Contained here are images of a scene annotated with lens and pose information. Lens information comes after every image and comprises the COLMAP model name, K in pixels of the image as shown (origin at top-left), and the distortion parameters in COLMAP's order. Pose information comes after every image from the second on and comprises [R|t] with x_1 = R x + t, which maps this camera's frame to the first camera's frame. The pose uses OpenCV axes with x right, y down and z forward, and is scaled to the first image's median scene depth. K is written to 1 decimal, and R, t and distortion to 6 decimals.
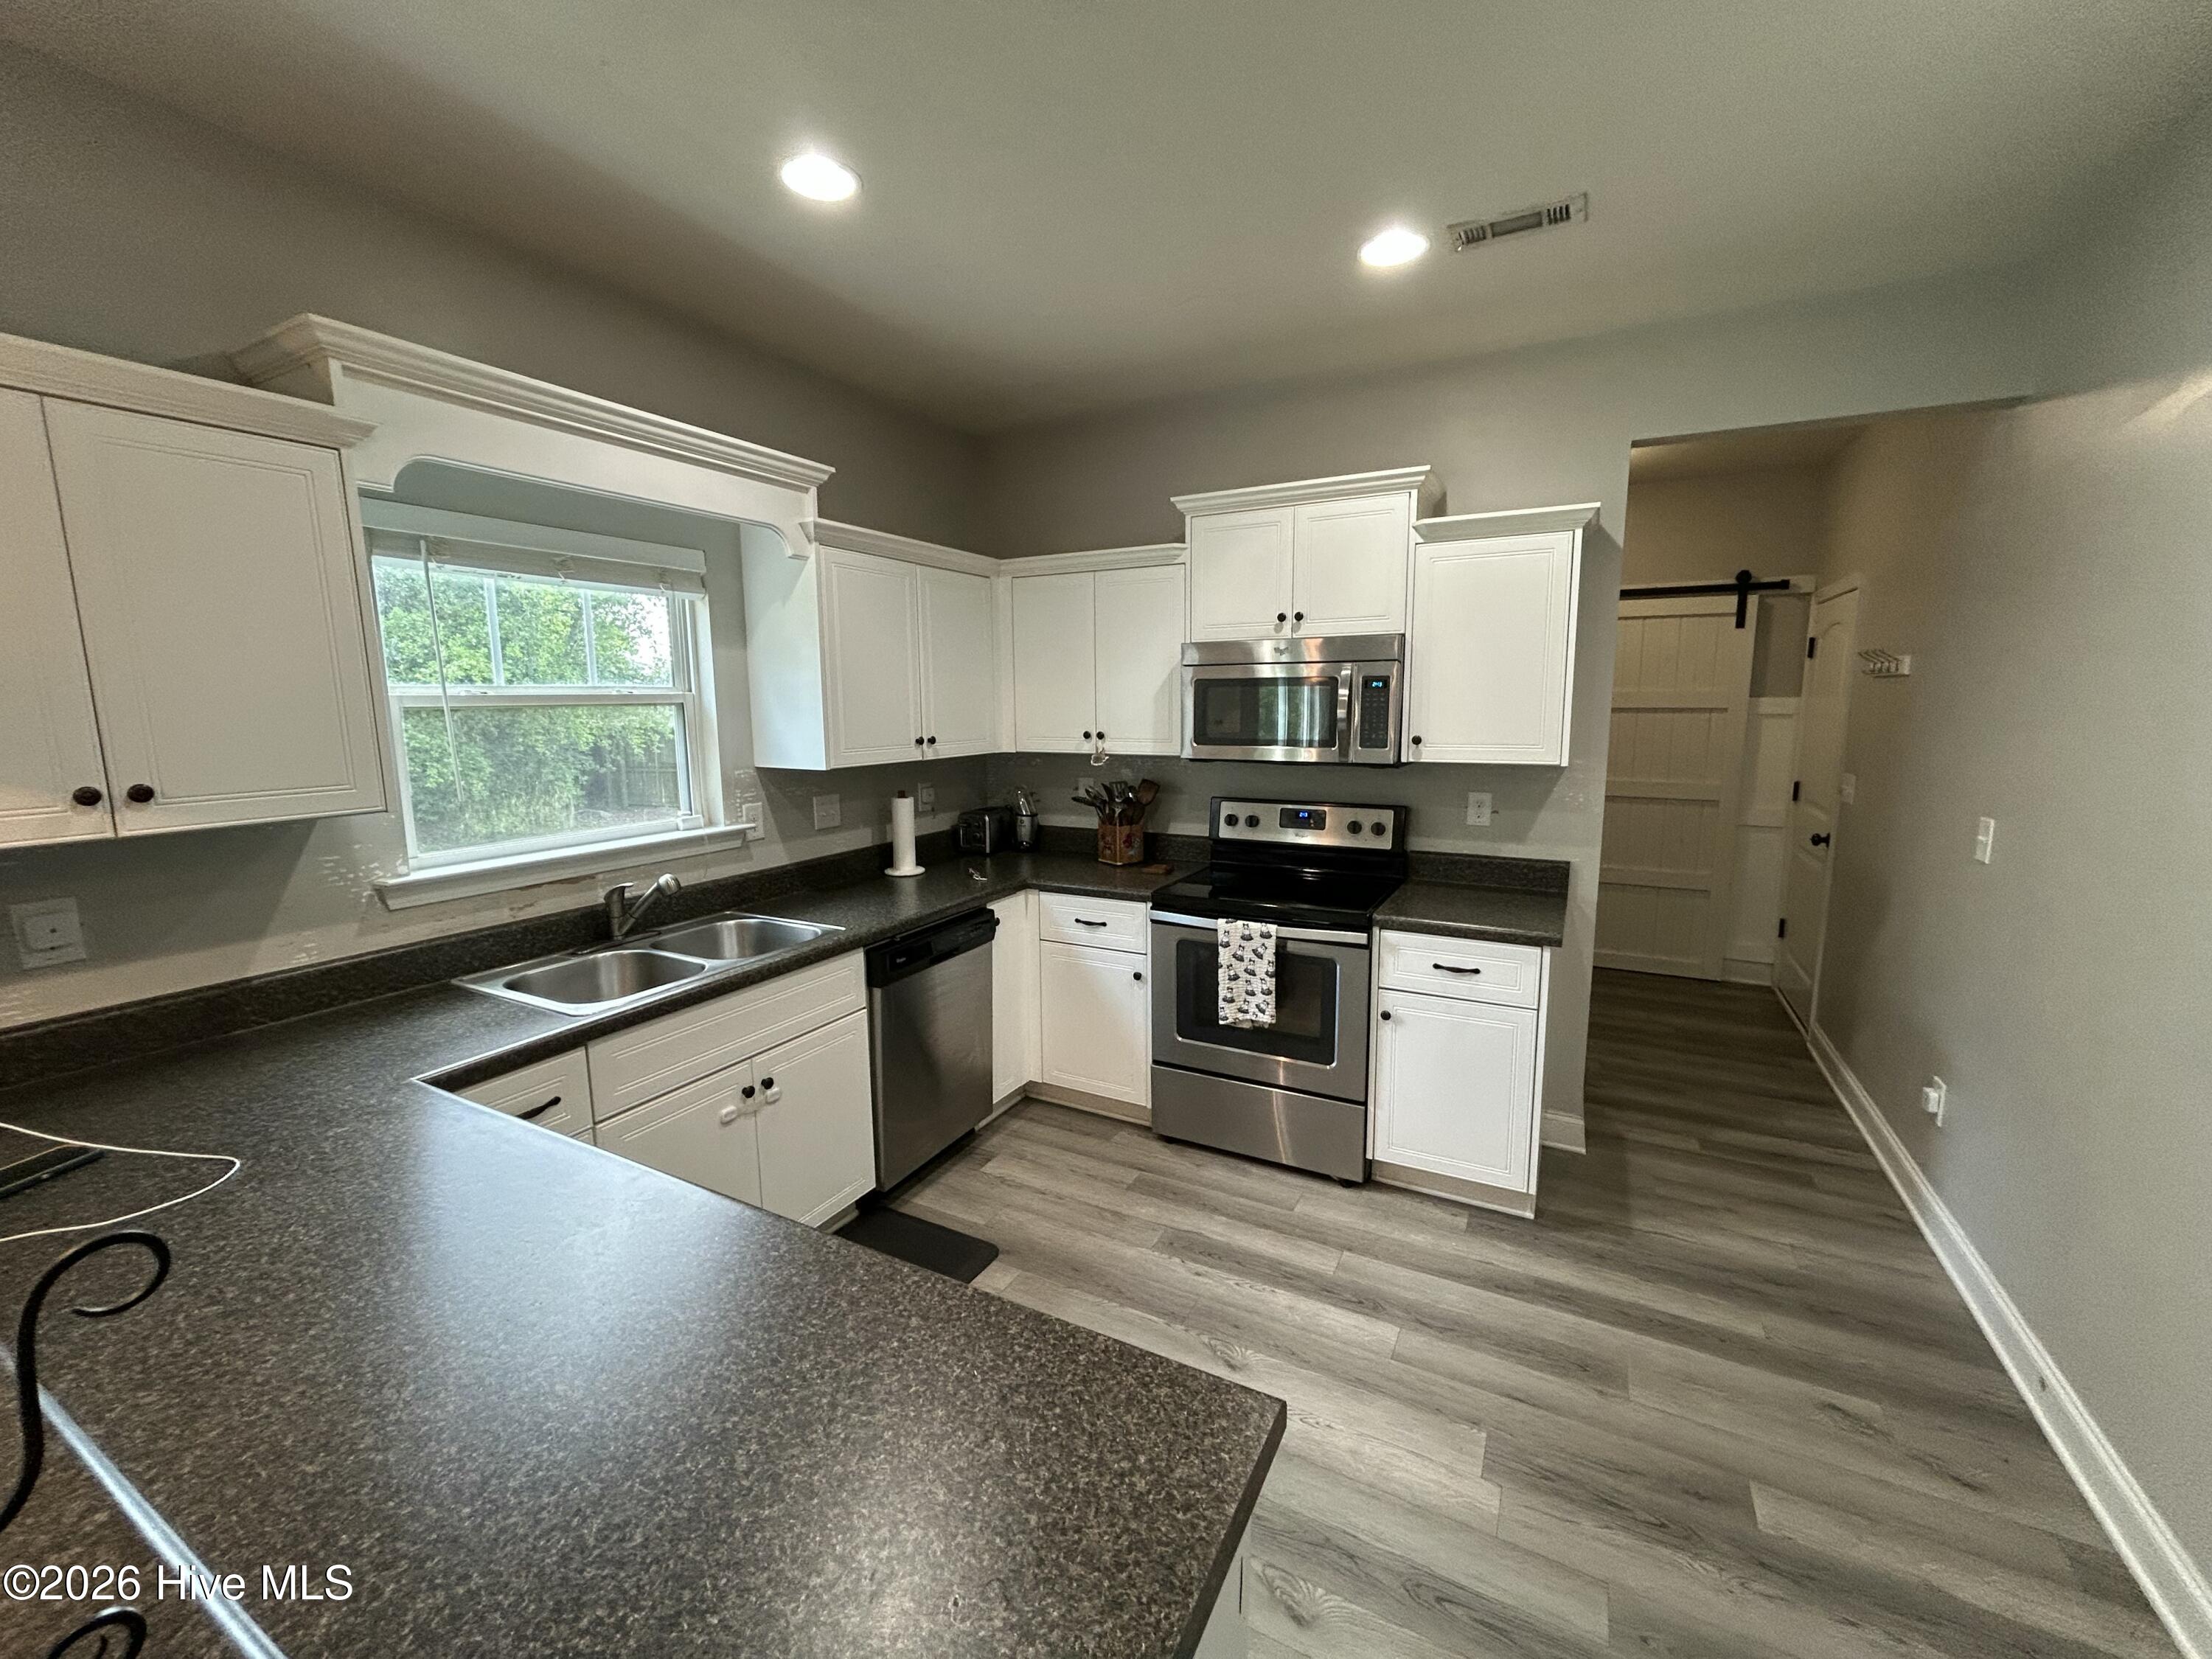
lens RADIAL K [[878.8, 0, 1106.0], [0, 878.8, 829.5], [0, 0, 1]] dist [-0.000271, -0.000023]
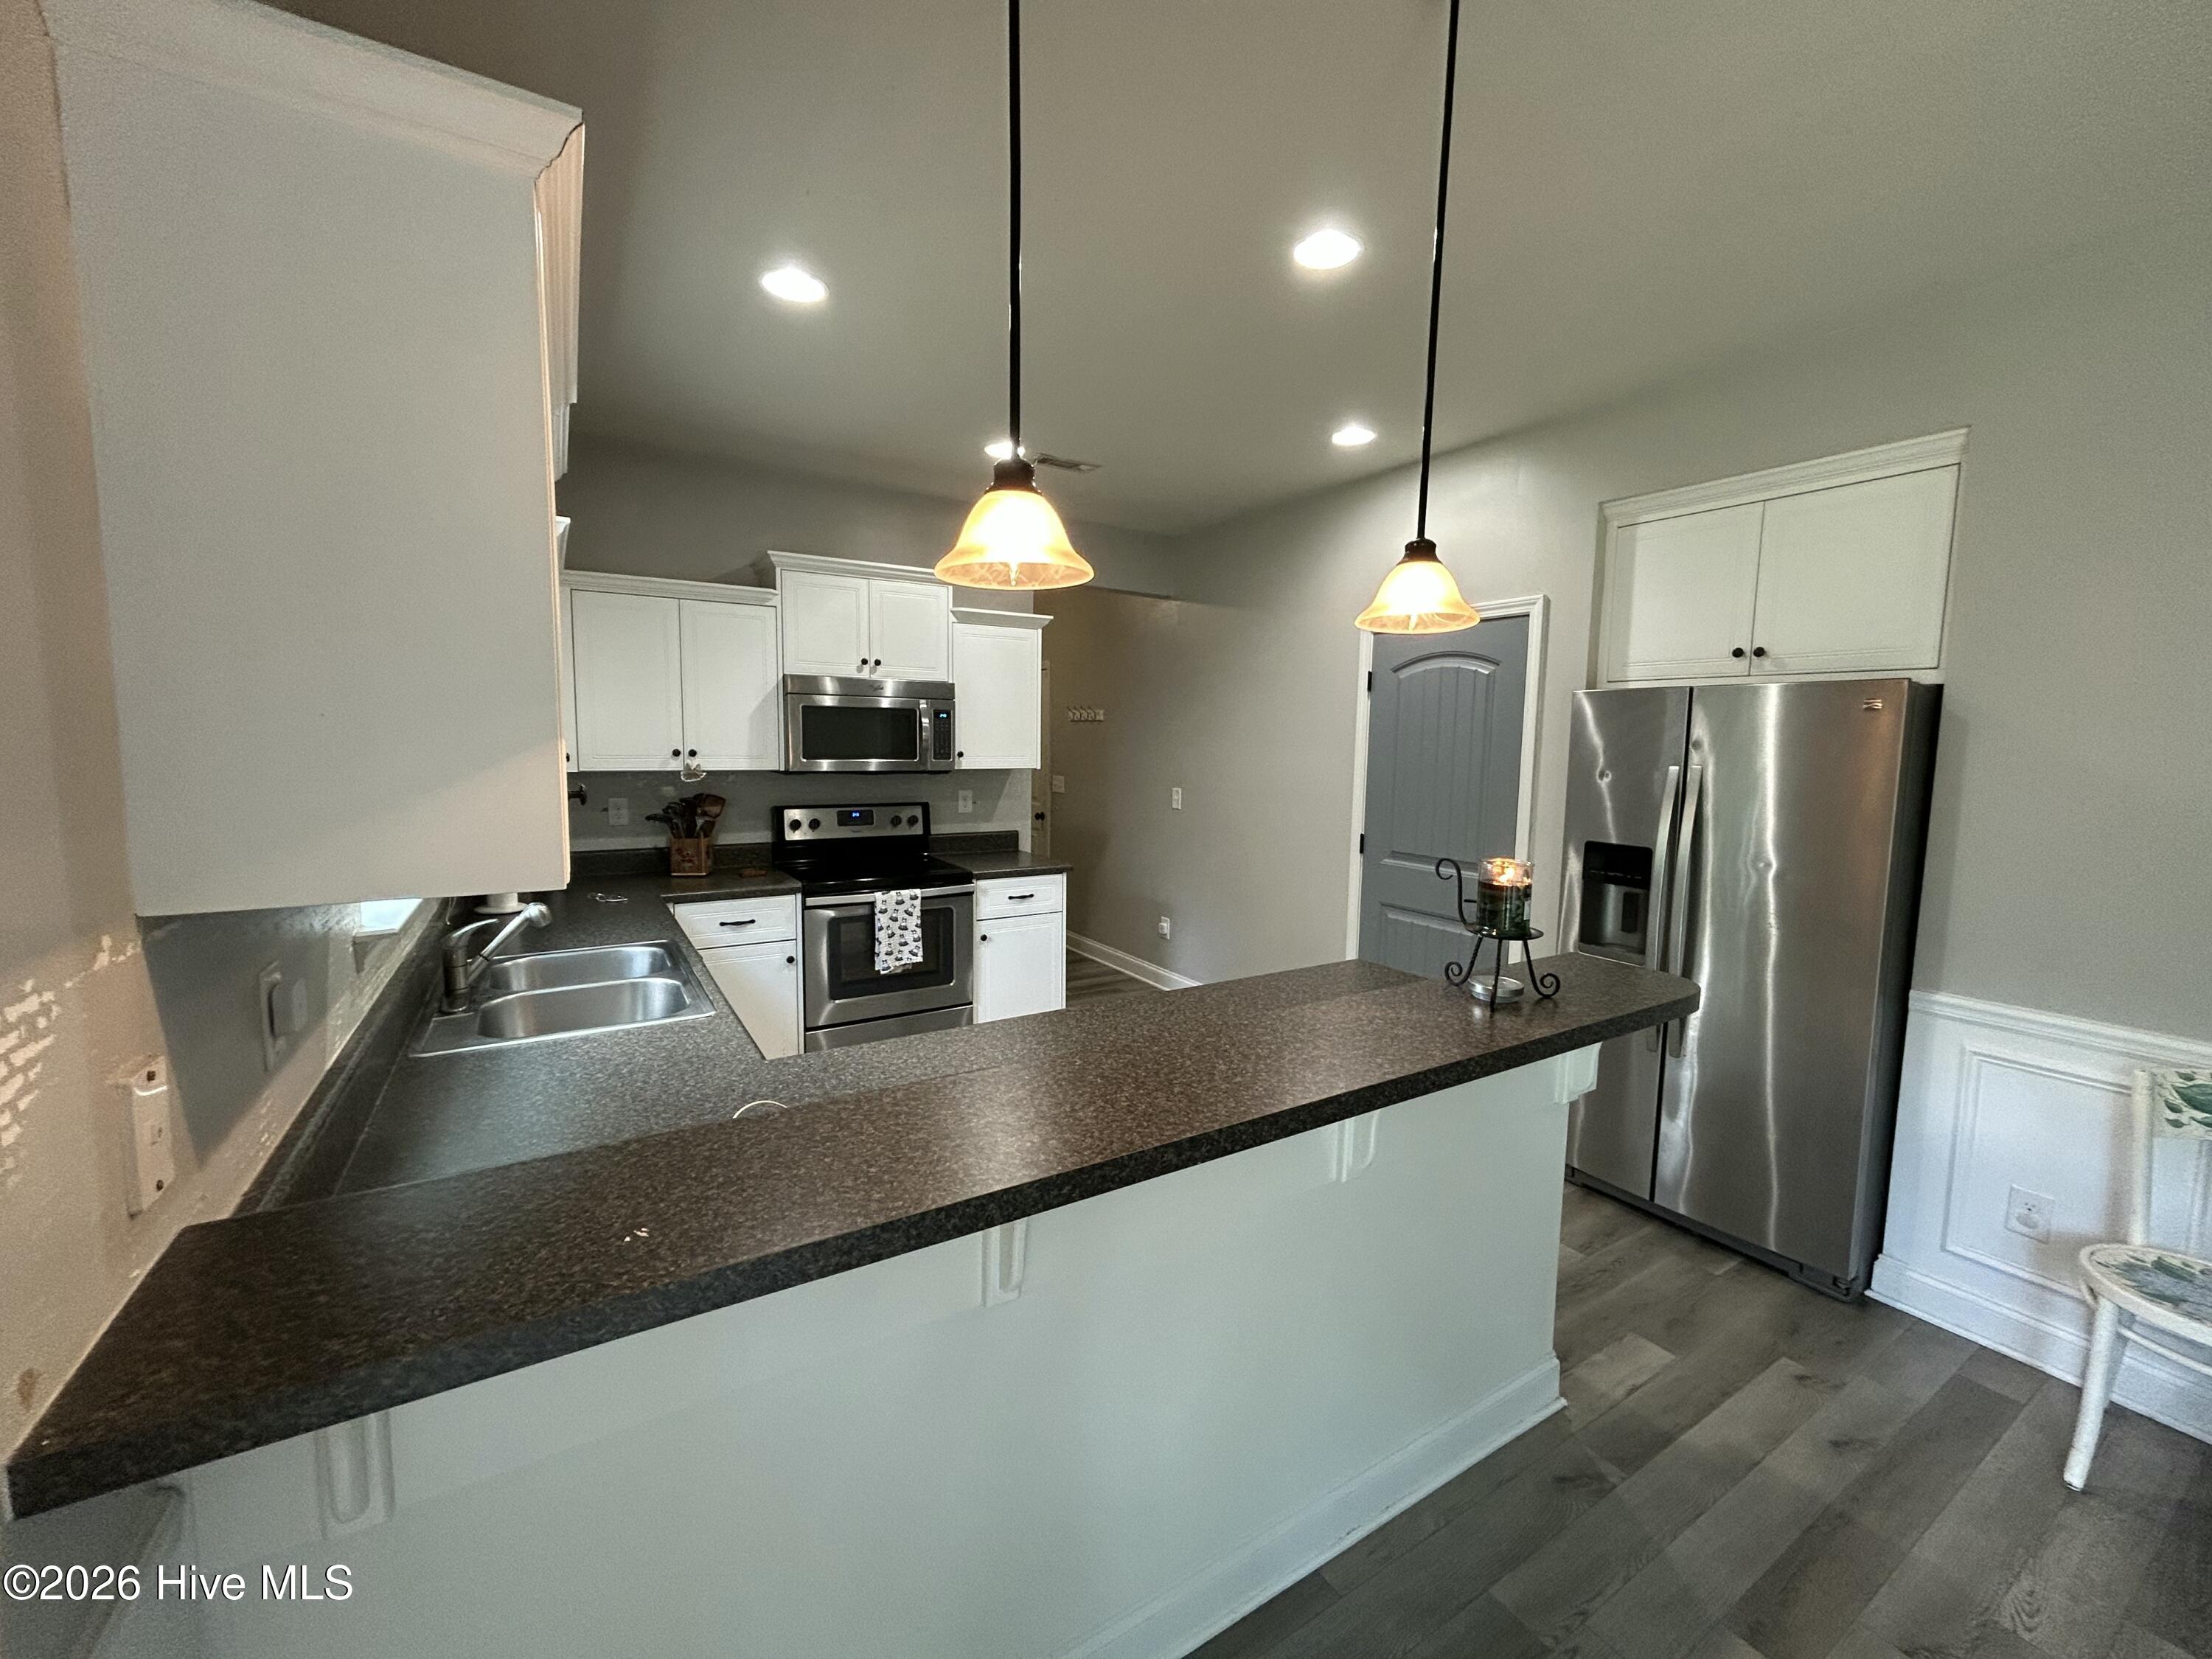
lens RADIAL K [[878.8, 0, 1106.0], [0, 878.8, 829.5], [0, 0, 1]] dist [-0.000271, -0.000023]
pose [[0.502394, -0.074939, 0.861385, -0.798290], [0.108824, 0.993795, 0.022988, 0.016901], [-0.857763, 0.082190, 0.507432, 0.050569]]
